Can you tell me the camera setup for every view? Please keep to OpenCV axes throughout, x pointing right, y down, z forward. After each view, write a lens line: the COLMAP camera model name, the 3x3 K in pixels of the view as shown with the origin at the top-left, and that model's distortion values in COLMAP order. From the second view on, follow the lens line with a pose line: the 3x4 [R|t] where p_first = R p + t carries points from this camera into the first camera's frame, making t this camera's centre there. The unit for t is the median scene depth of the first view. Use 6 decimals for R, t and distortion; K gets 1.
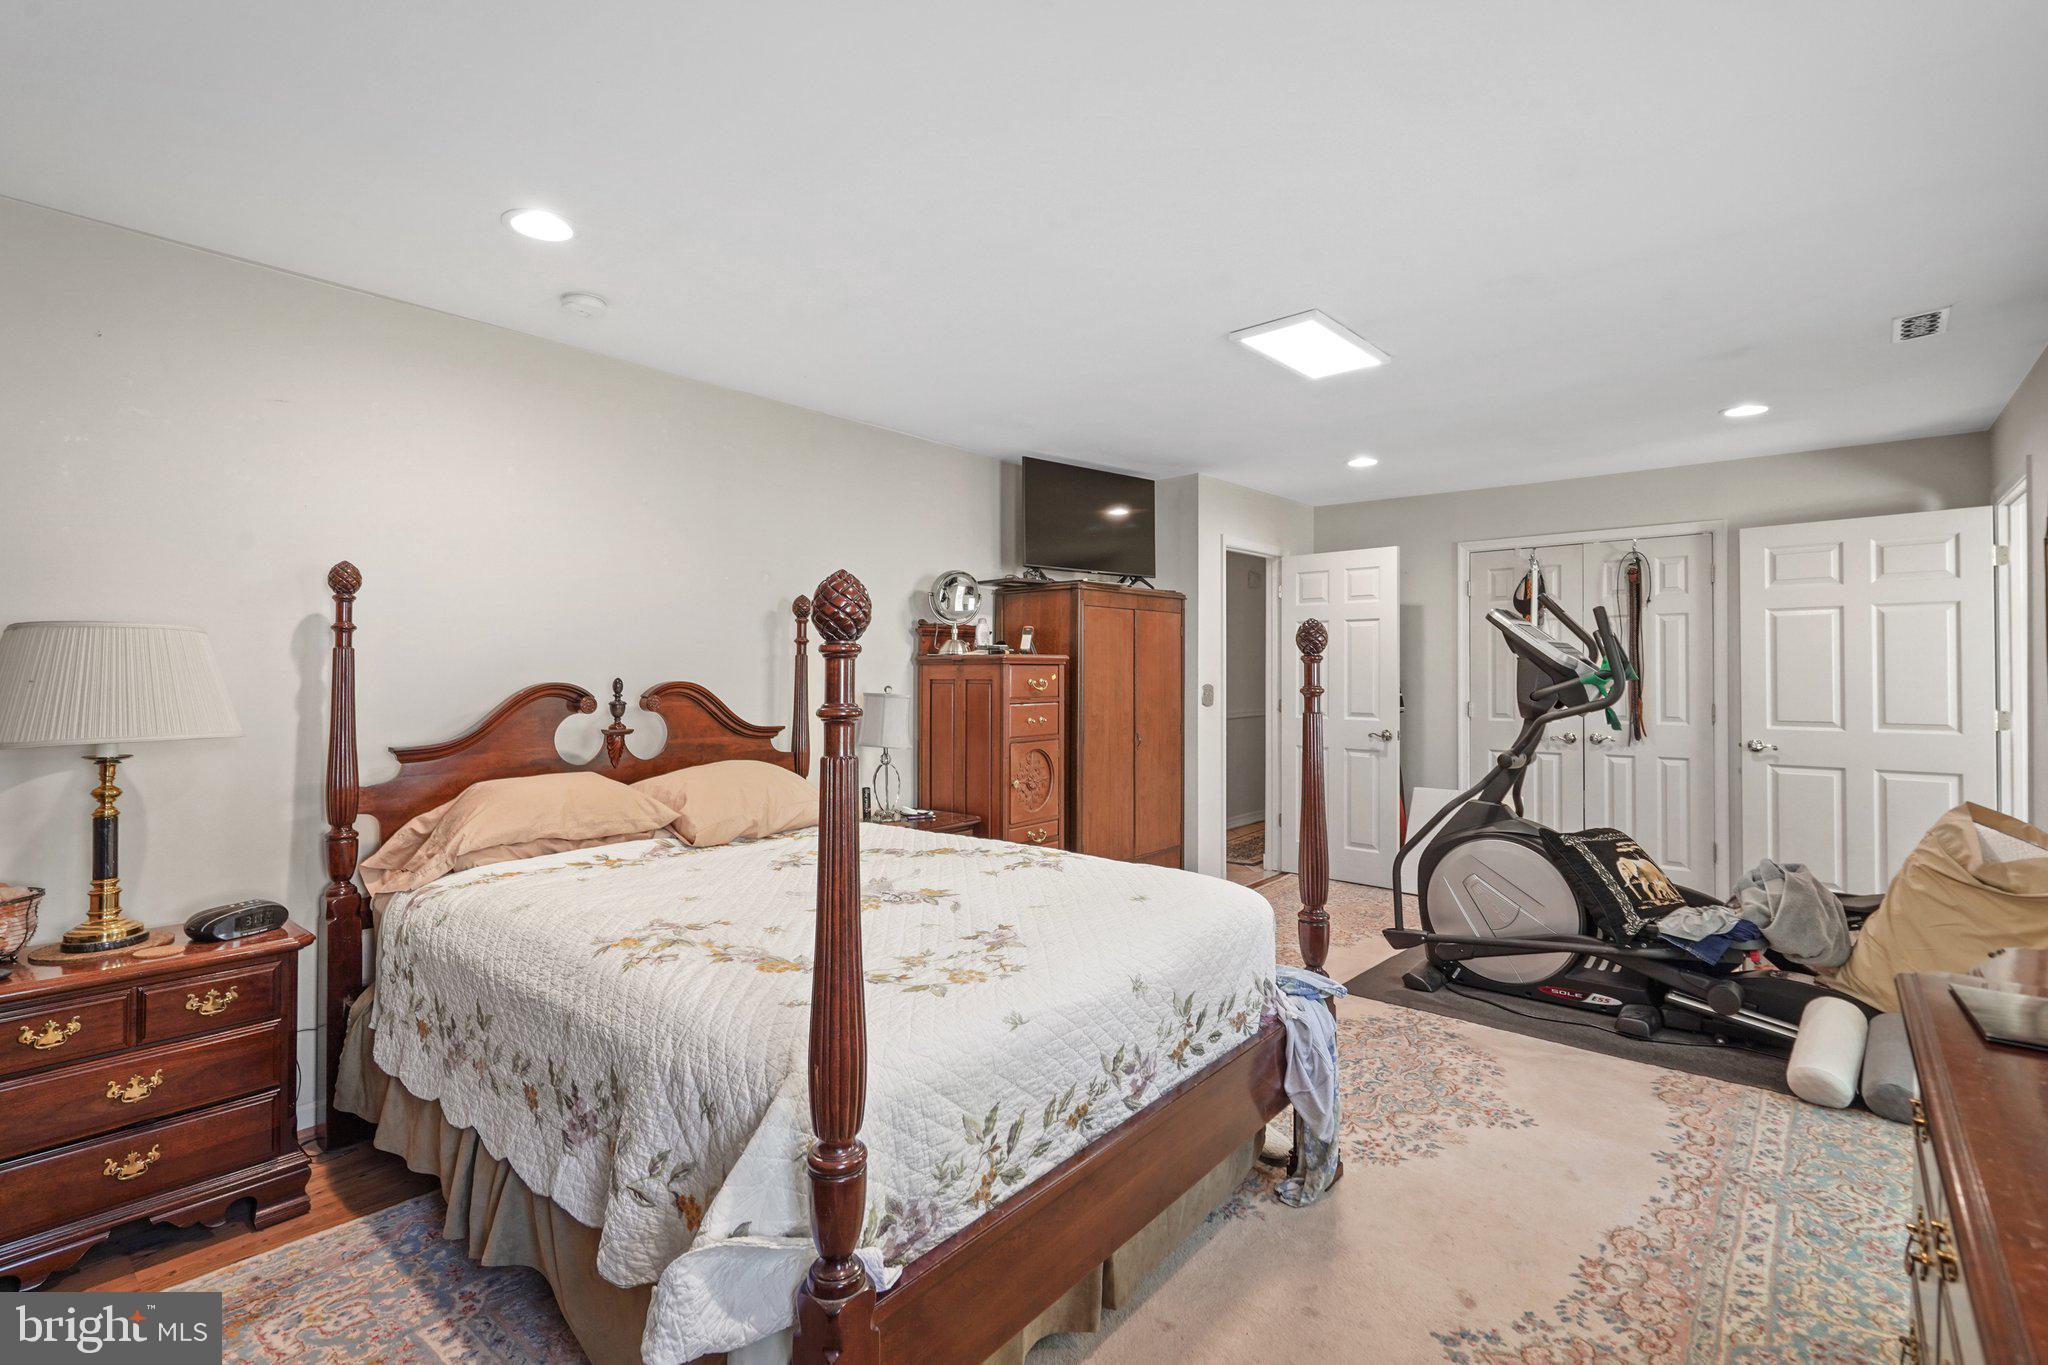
lens RADIAL K [[967.3, 0, 1011.9], [0, 967.3, 680.4], [0, 0, 1]] dist [-0.060466, 0.026957]
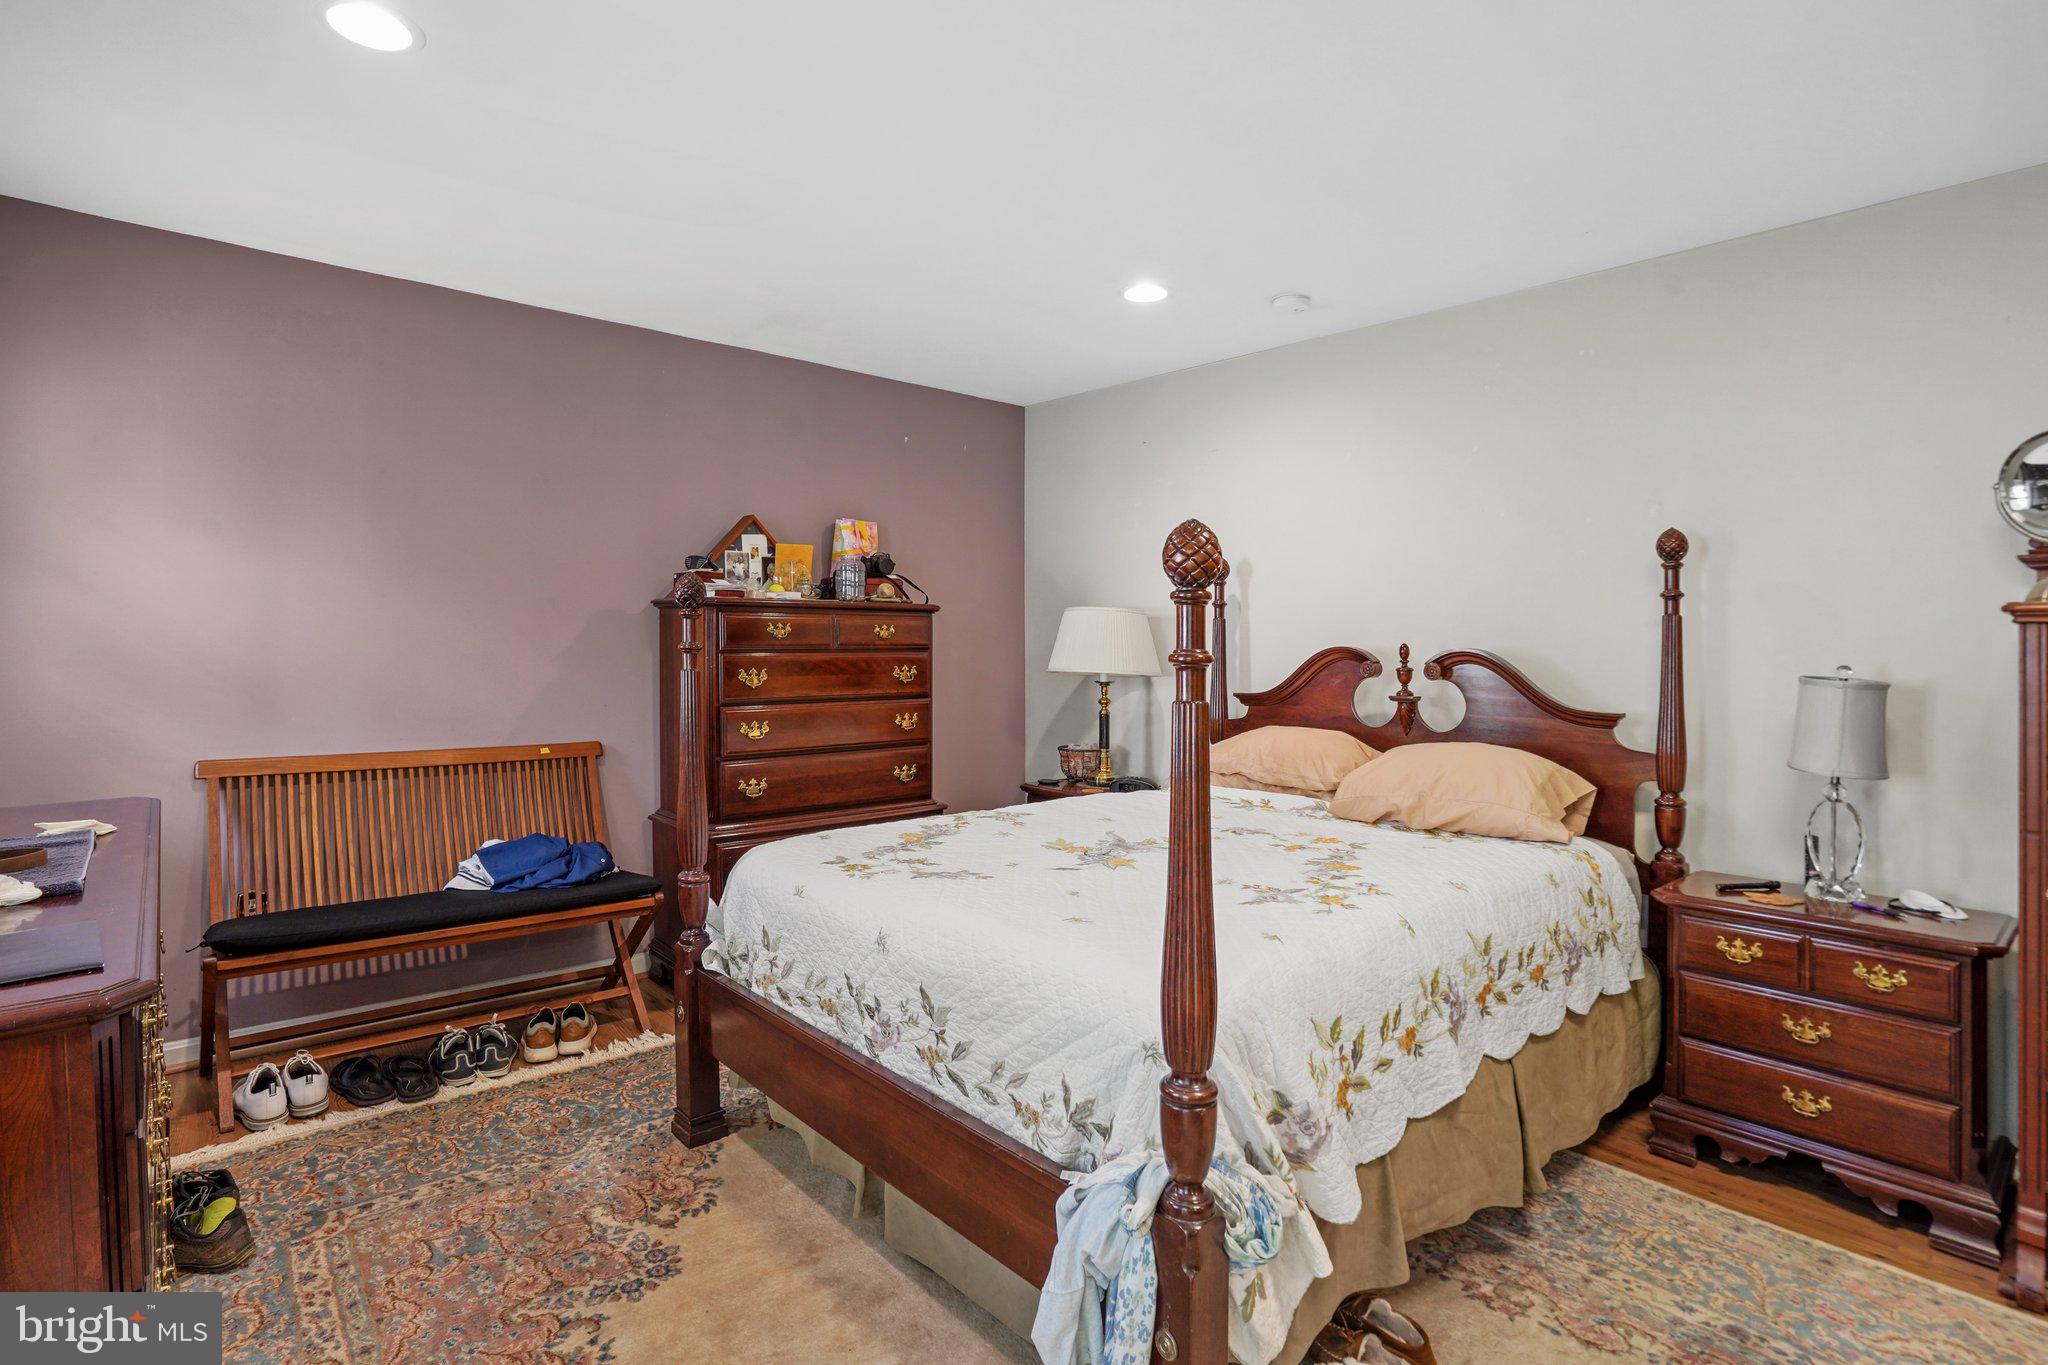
lens RADIAL K [[967.3, 0, 1011.9], [0, 967.3, 680.4], [0, 0, 1]] dist [-0.060466, 0.026957]
pose [[-0.133479, 0.049033, -0.989838, 0.773430], [-0.014351, 0.998575, 0.051401, -0.013162], [0.990948, 0.021066, -0.132585, 0.877243]]
